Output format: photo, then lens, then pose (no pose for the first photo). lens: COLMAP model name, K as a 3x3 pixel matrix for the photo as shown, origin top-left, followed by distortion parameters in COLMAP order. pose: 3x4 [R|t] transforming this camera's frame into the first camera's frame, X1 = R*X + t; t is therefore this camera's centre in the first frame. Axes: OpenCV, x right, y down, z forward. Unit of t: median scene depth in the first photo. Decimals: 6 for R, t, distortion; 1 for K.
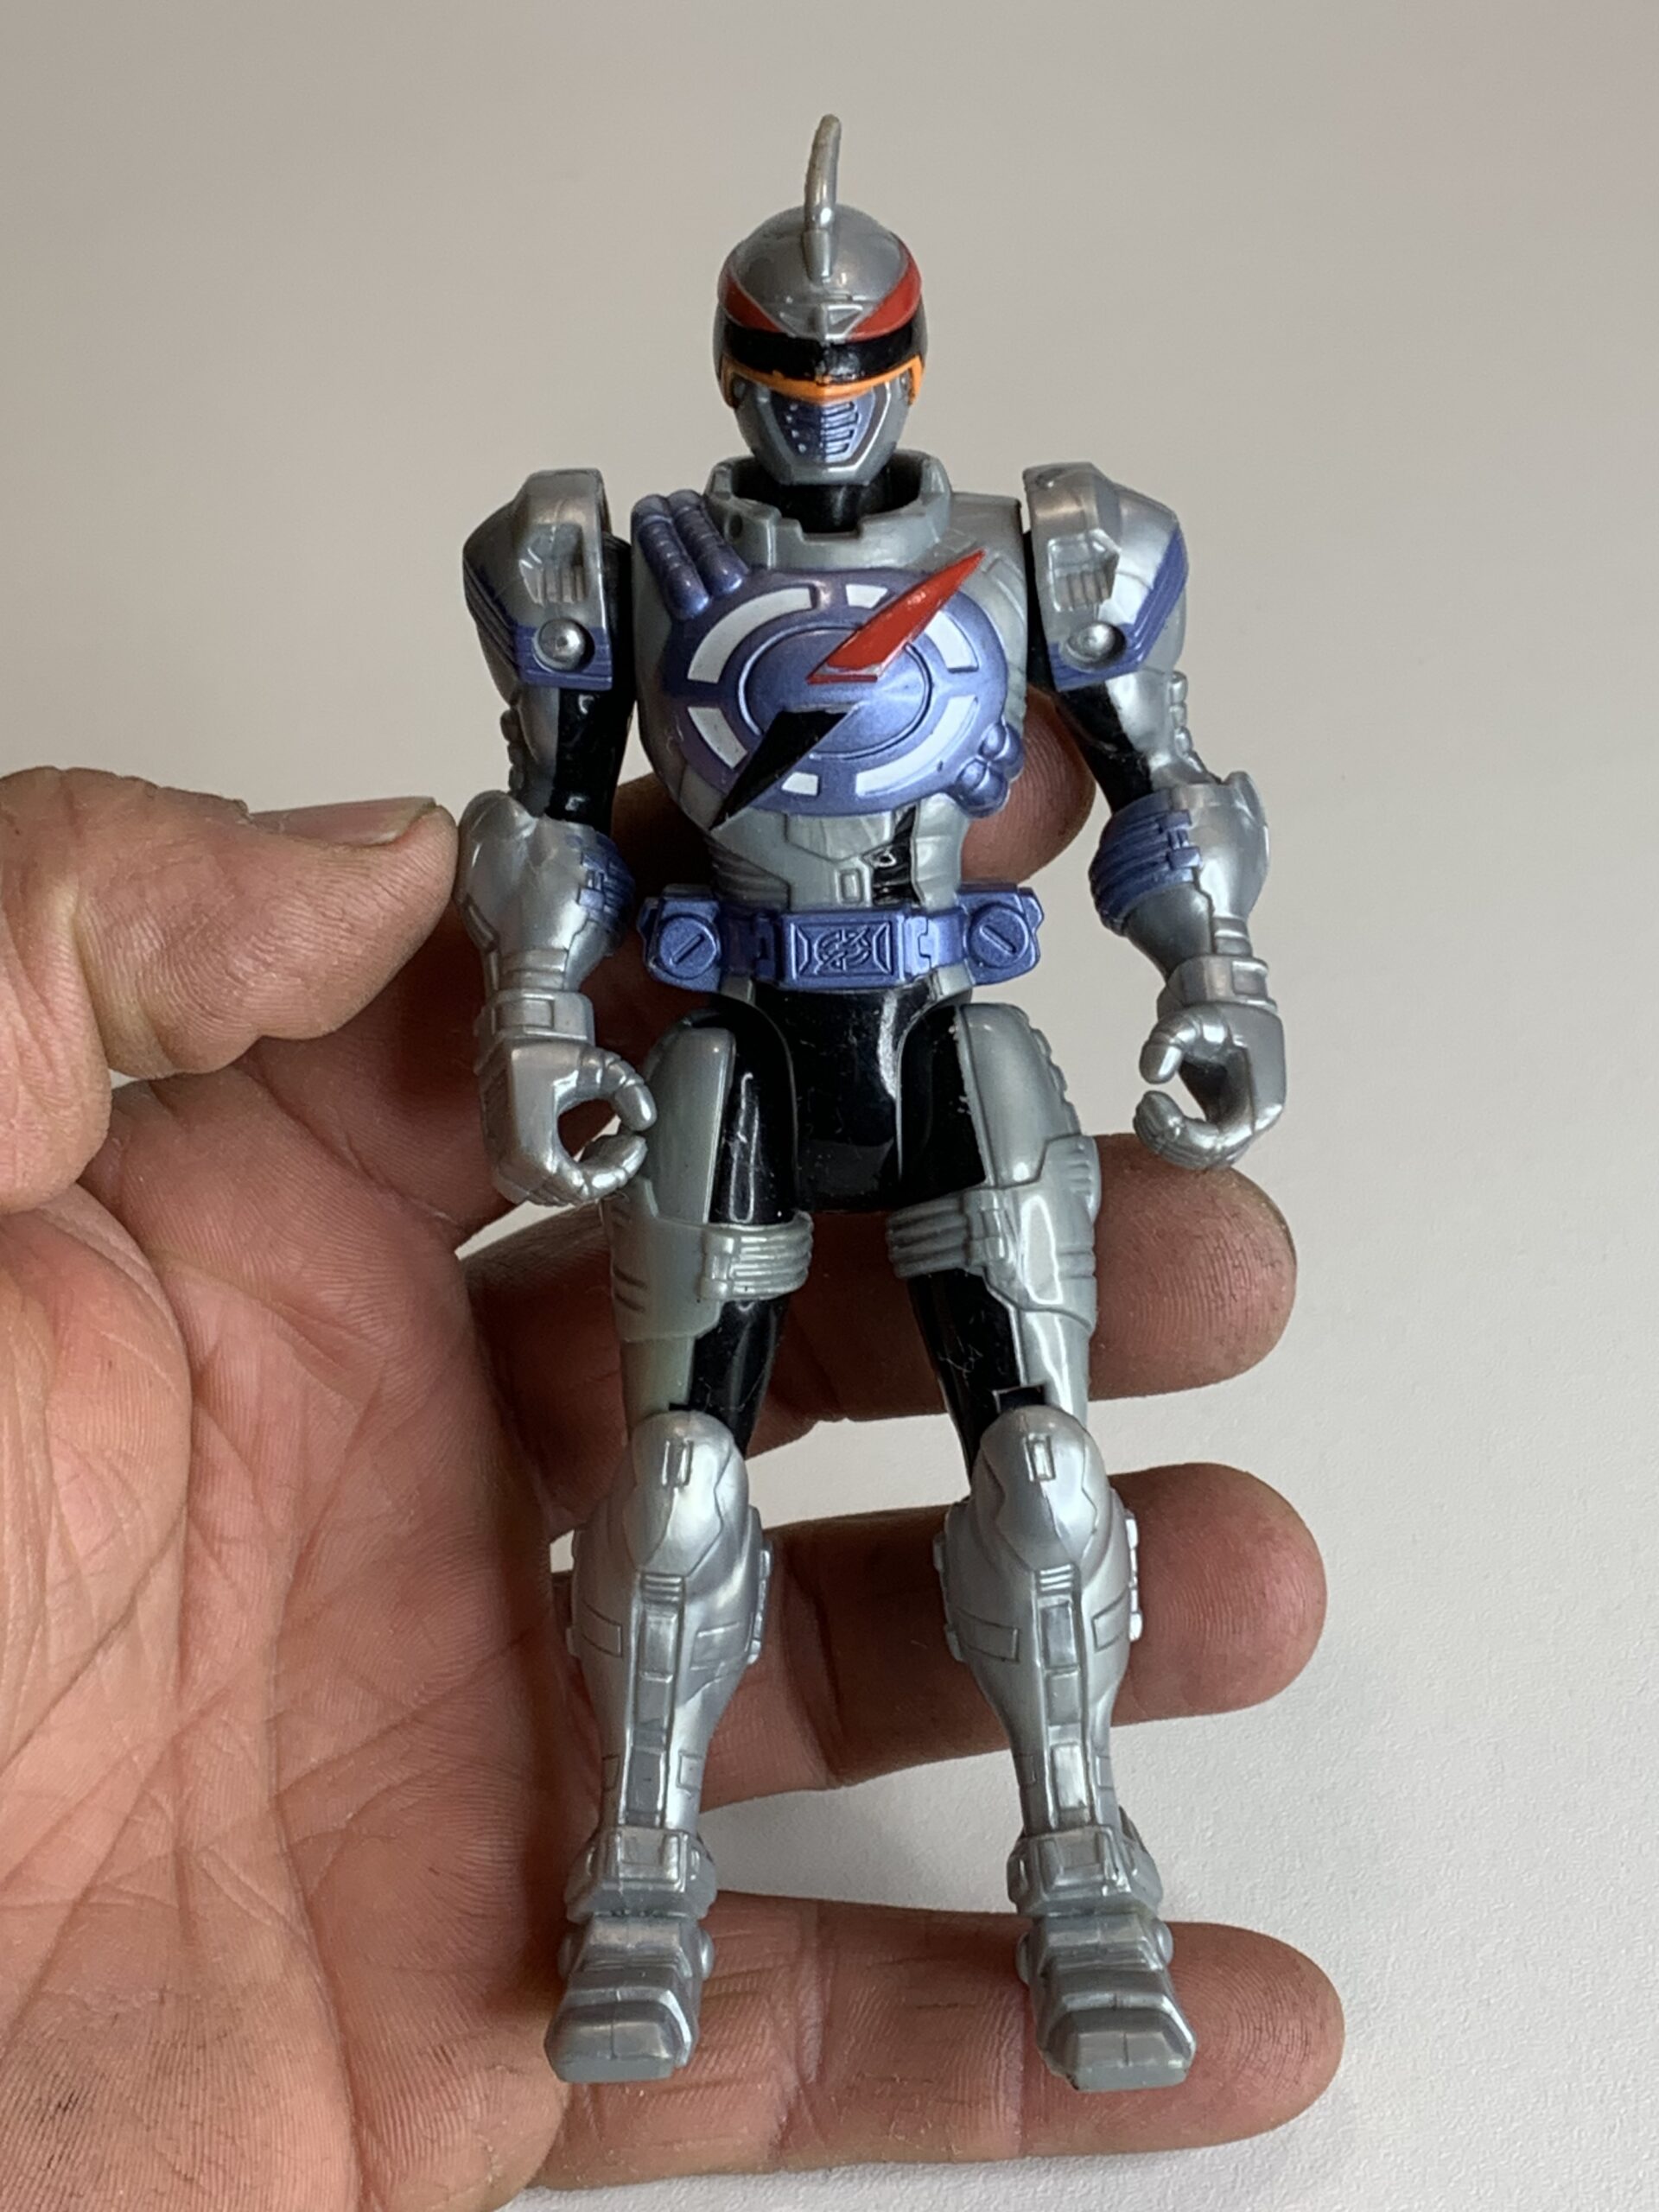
lens RADIAL K [[3899.5, 0, 829.5], [0, 3899.5, 1106.0], [0, 0, 1]] dist [0.107617, 0.011985]
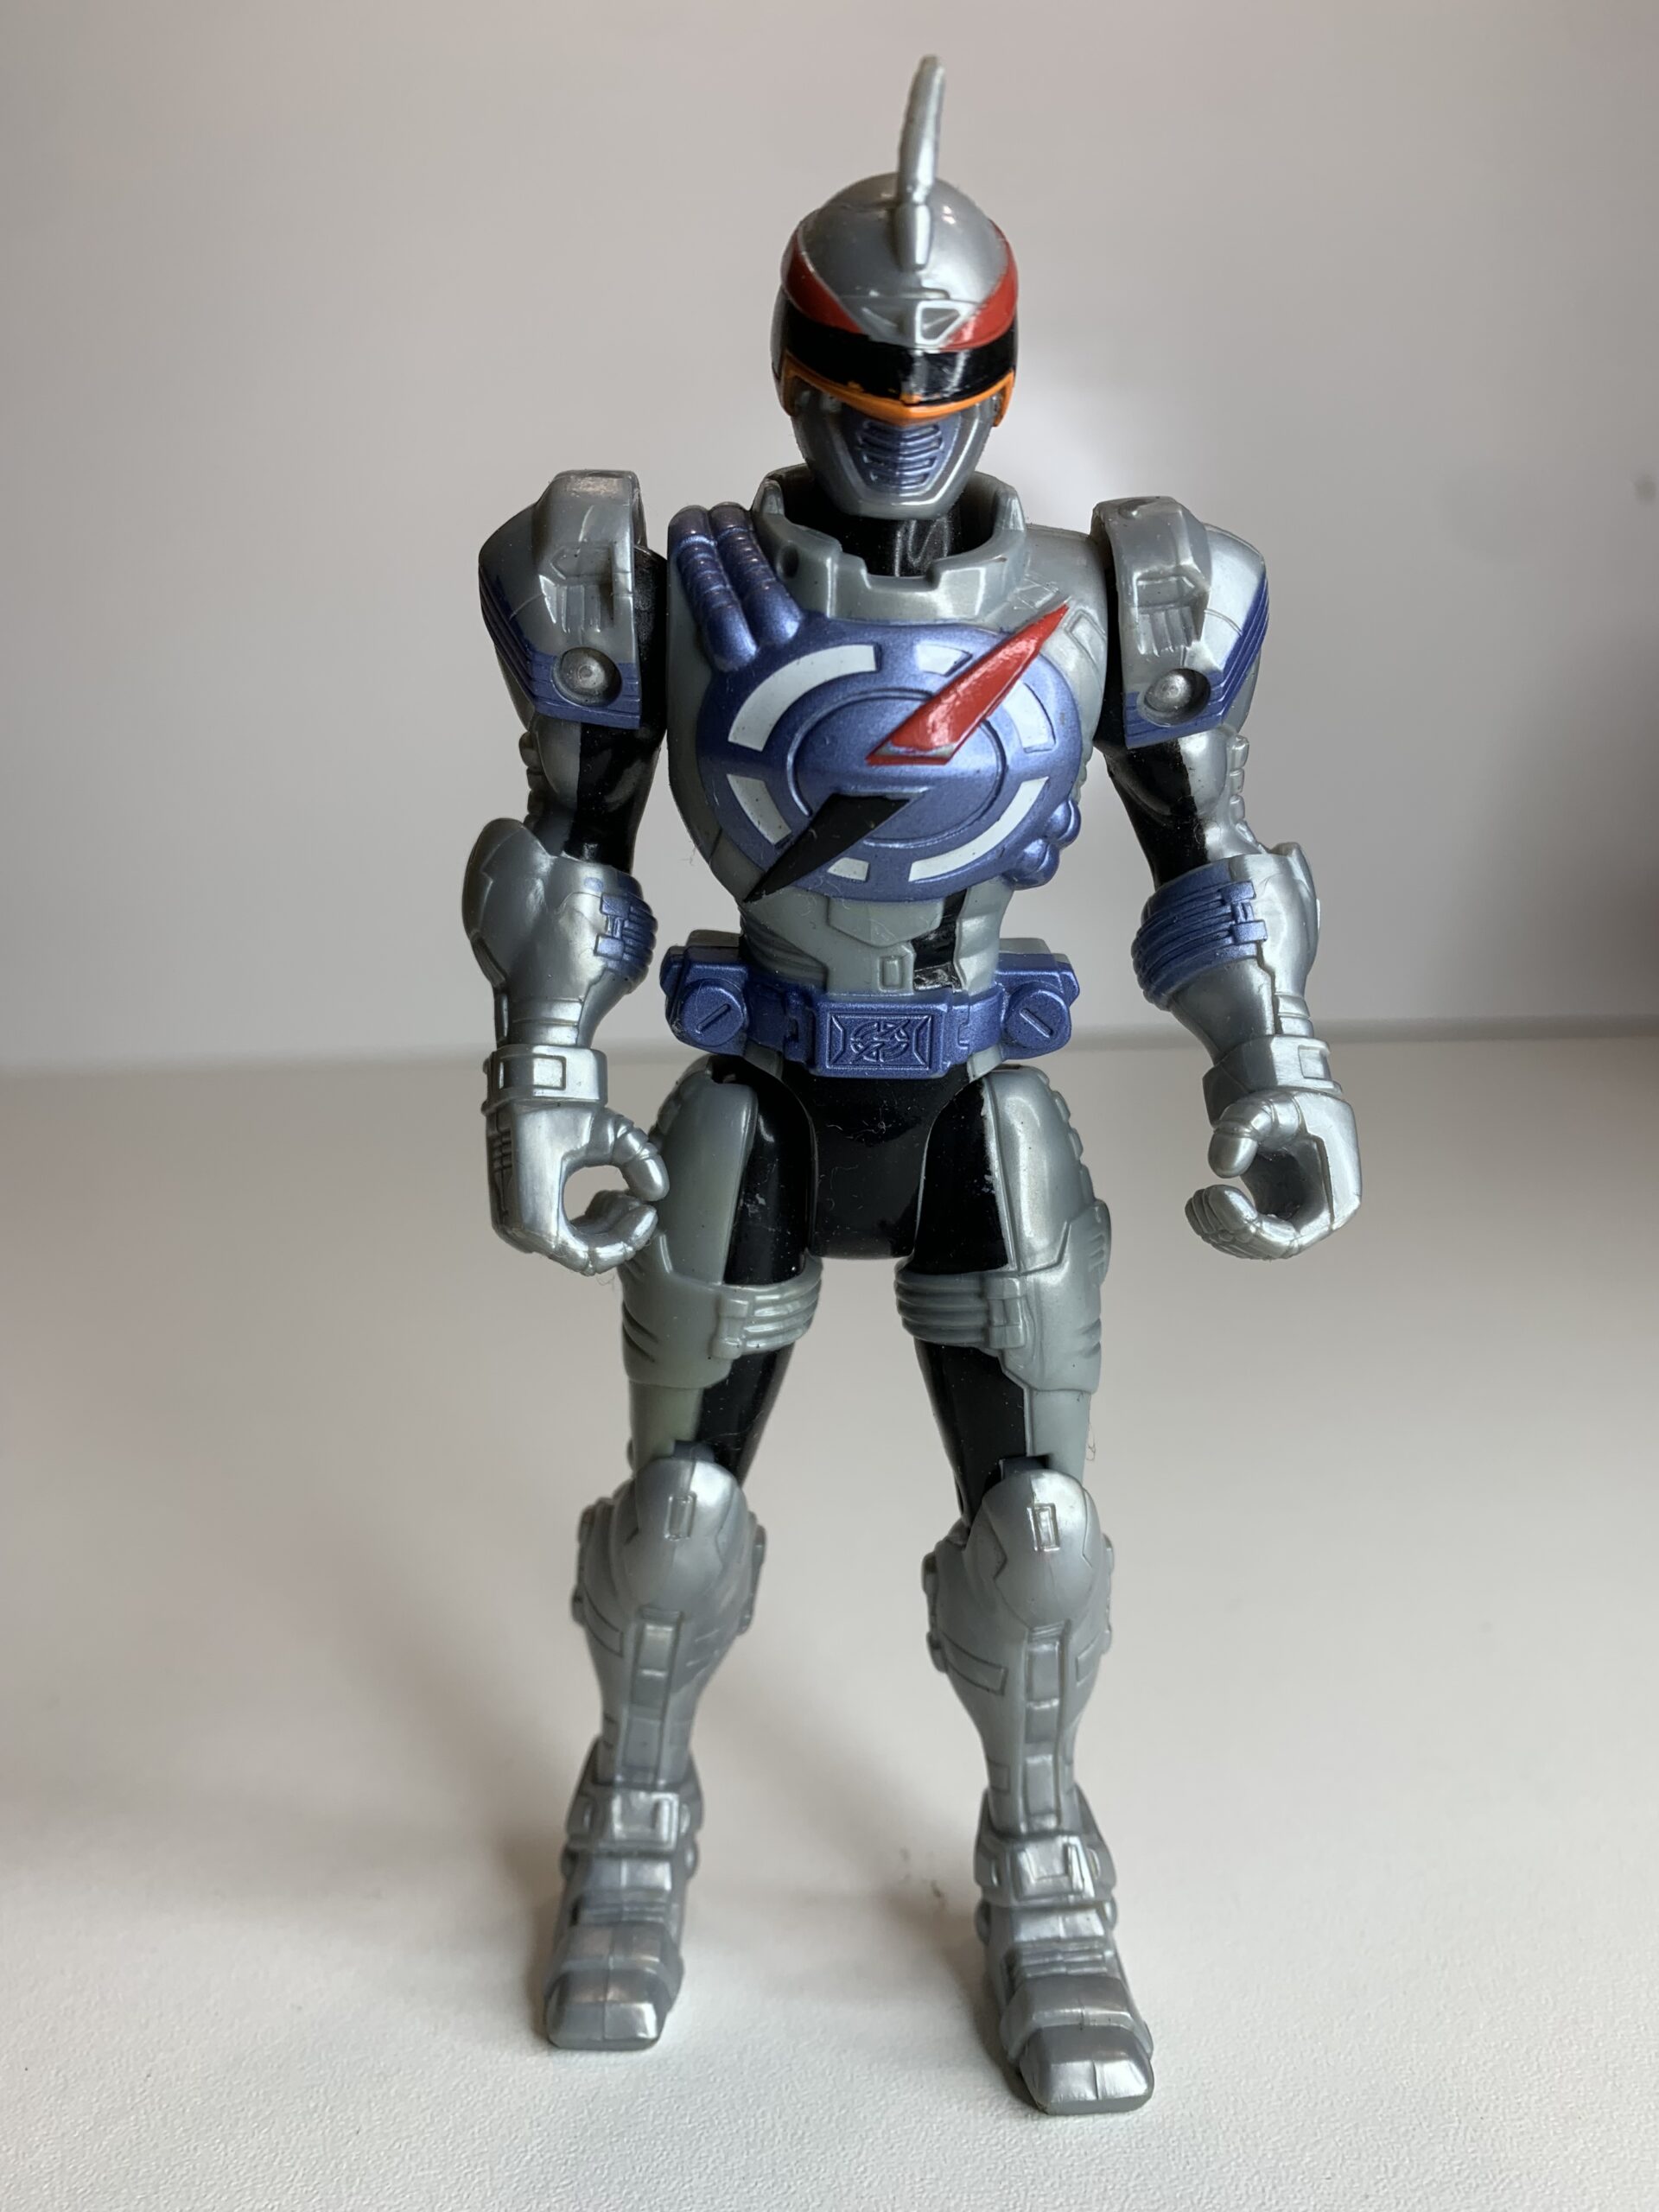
lens RADIAL K [[1923.3, 0, 829.5], [0, 1923.3, 1106.0], [0, 0, 1]] dist [-0.009820, -0.009040]
pose [[0.997631, 0.043194, 0.053538, -0.032521], [-0.053856, 0.974634, 0.217227, -0.122674], [-0.042797, -0.219596, 0.974652, 0.553567]]
